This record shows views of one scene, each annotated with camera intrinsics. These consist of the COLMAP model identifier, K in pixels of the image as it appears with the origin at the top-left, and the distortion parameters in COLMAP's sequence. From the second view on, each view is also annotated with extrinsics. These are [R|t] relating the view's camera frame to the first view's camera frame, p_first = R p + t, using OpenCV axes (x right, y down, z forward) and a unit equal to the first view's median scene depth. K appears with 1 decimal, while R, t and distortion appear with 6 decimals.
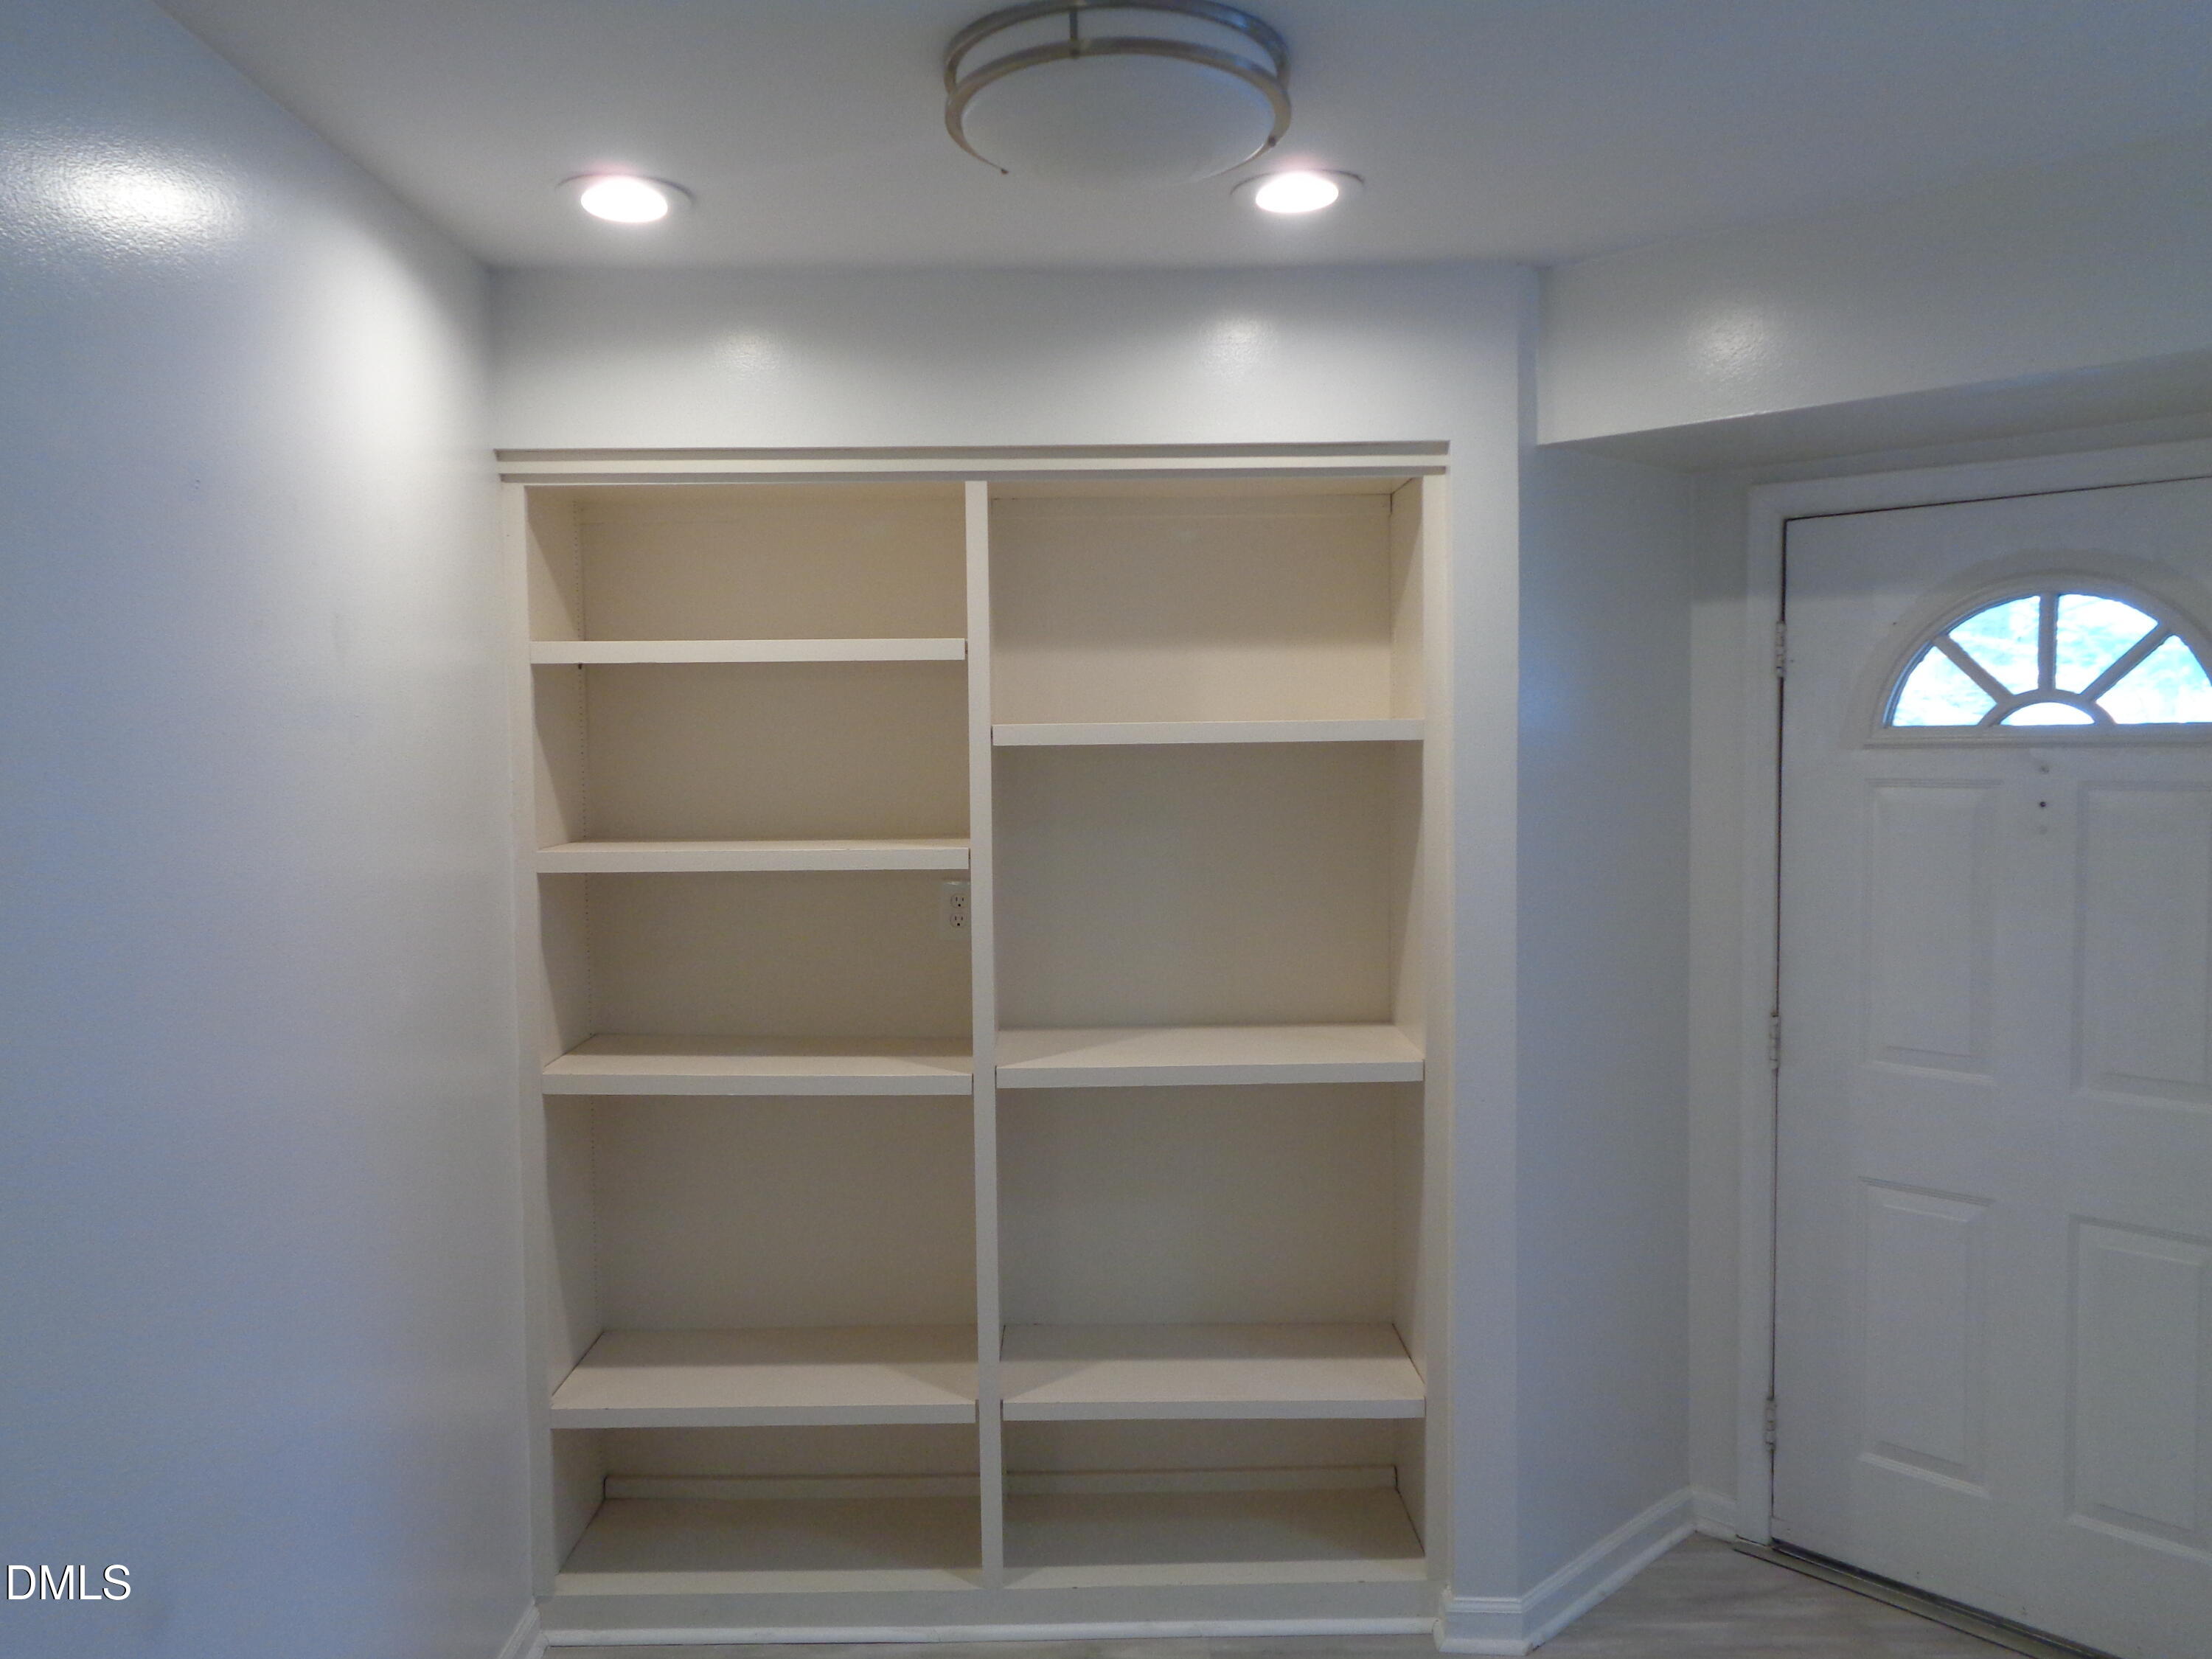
lens RADIAL K [[1653.5, 0, 1102.7], [0, 1653.5, 789.6], [0, 0, 1]] dist [-0.023783, 0.003052]
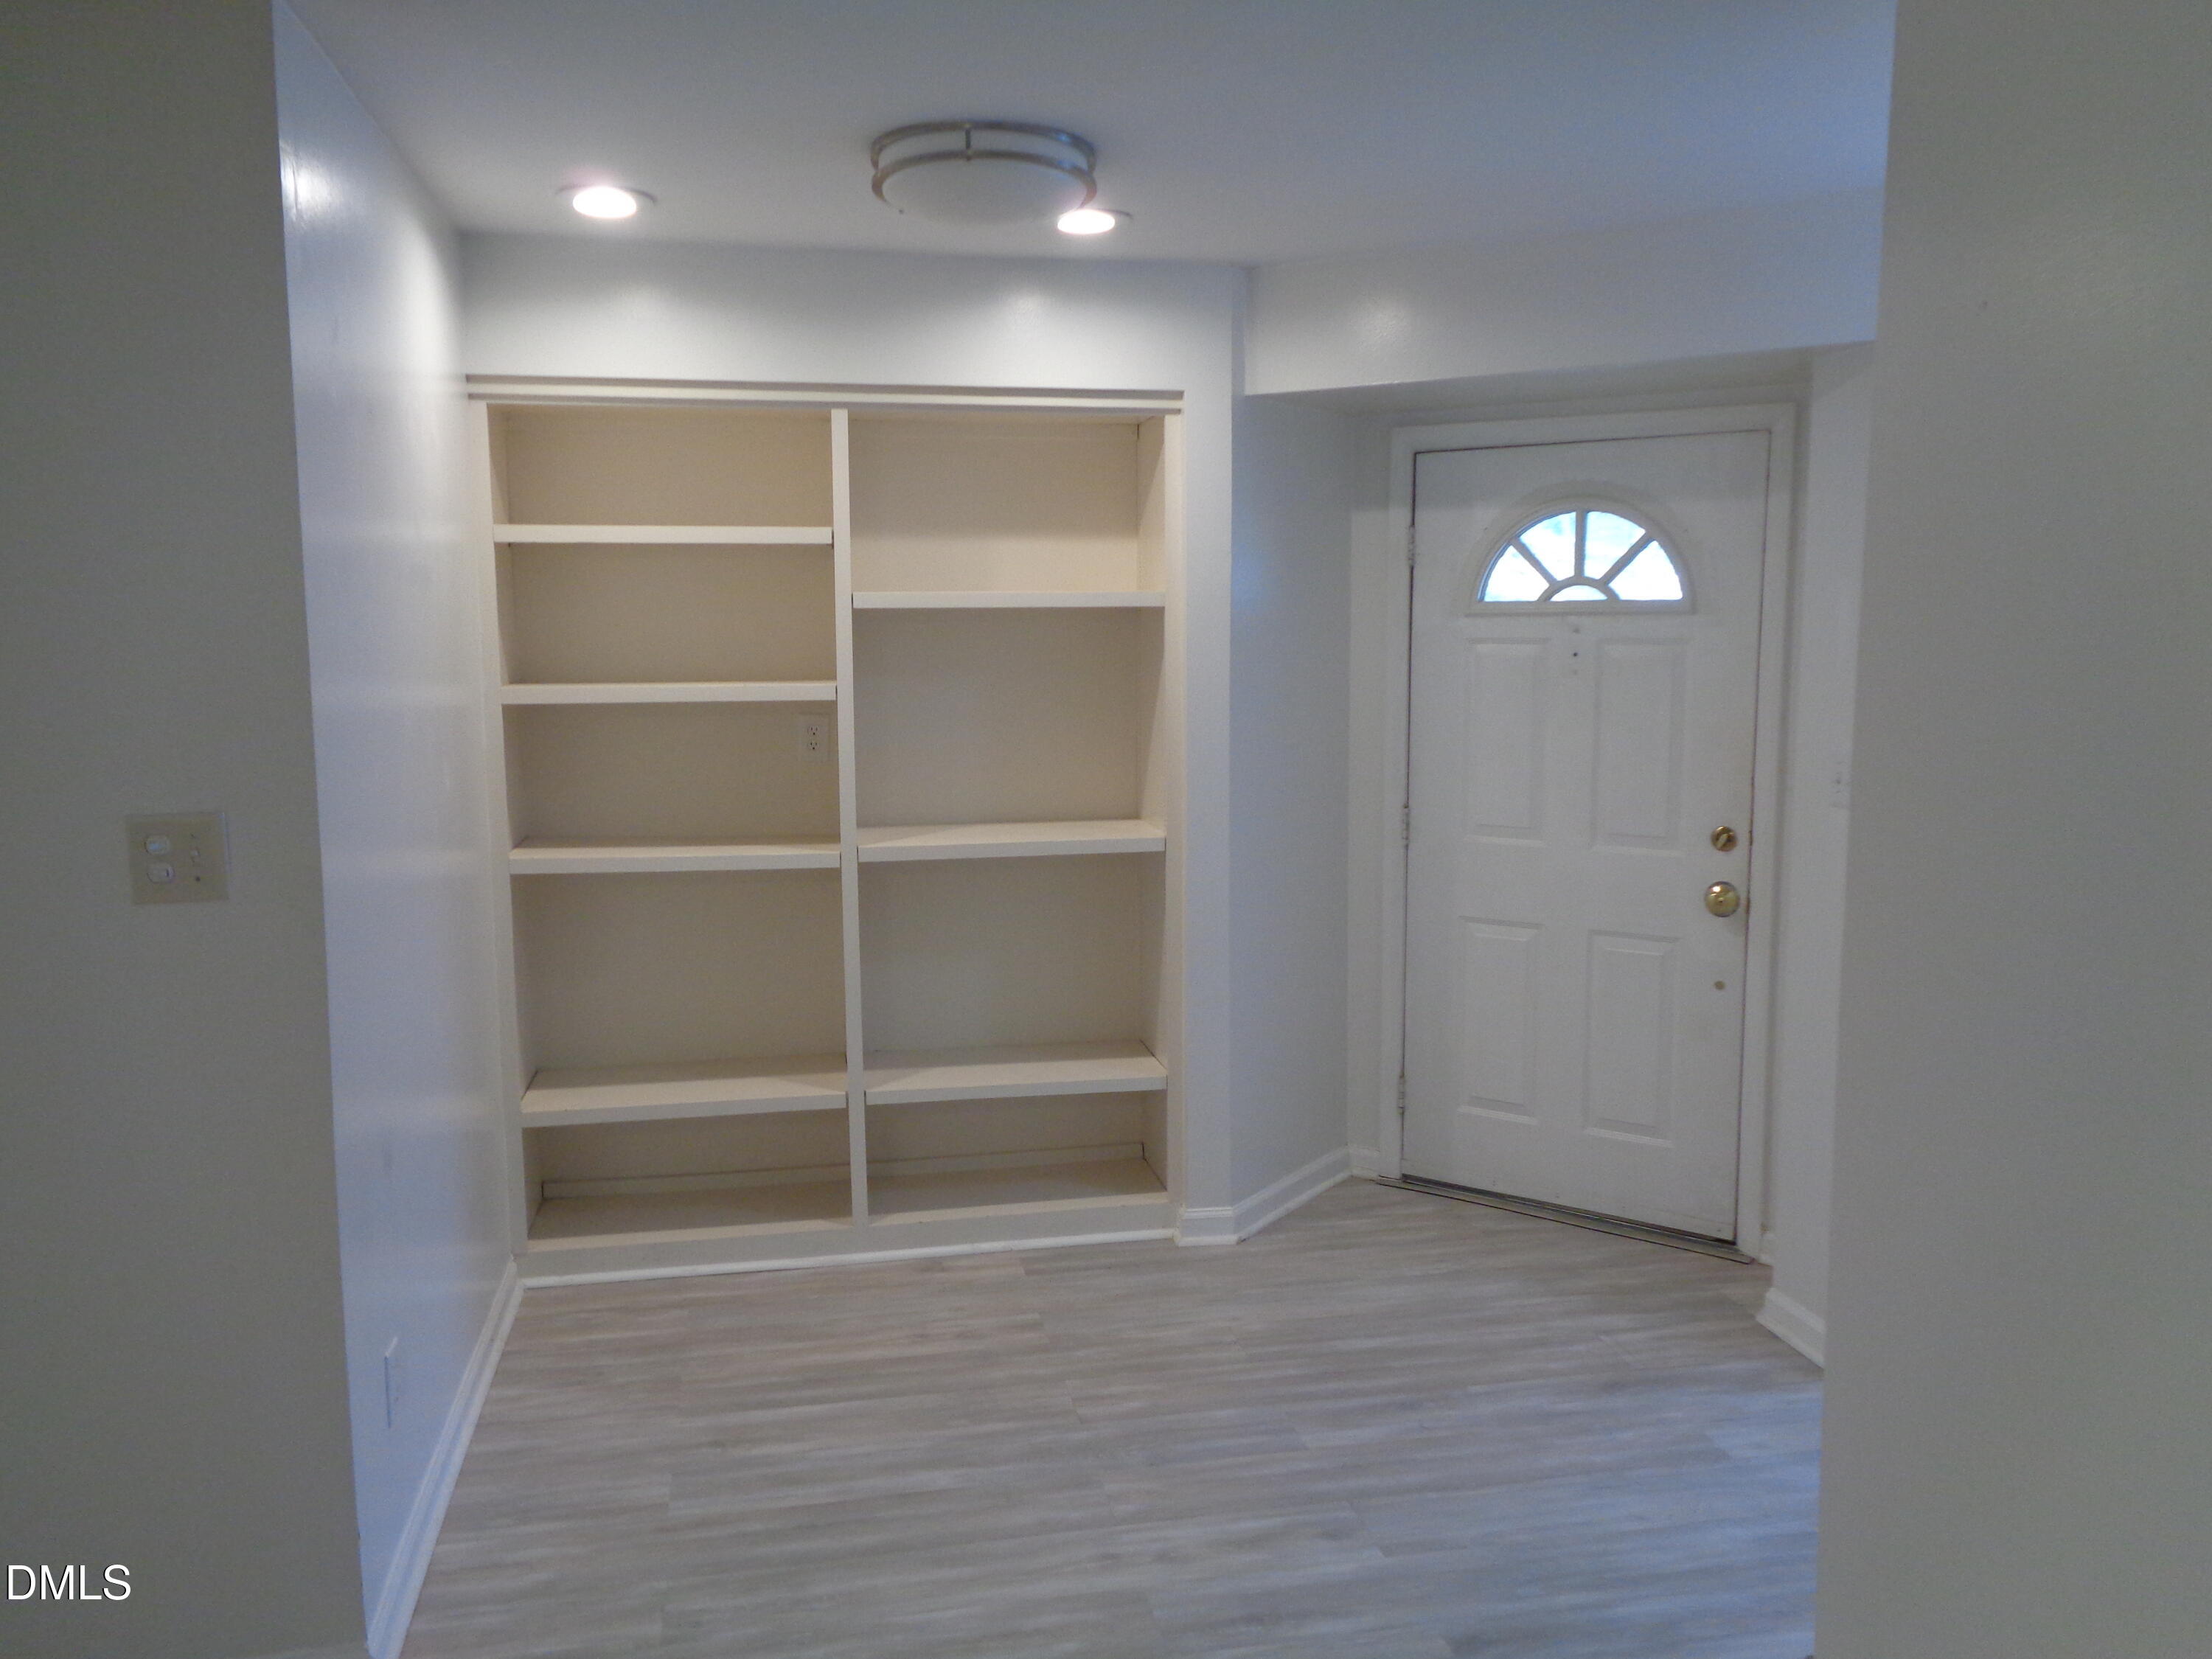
lens RADIAL K [[1660.3, 0, 1184.2], [0, 1660.3, 830.9], [0, 0, 1]] dist [-0.056737, 0.000933]
pose [[0.974306, -0.020594, 0.224286, -0.105672], [0.000971, 0.996186, 0.087249, 0.035886], [-0.225227, -0.084789, 0.970610, -0.371146]]
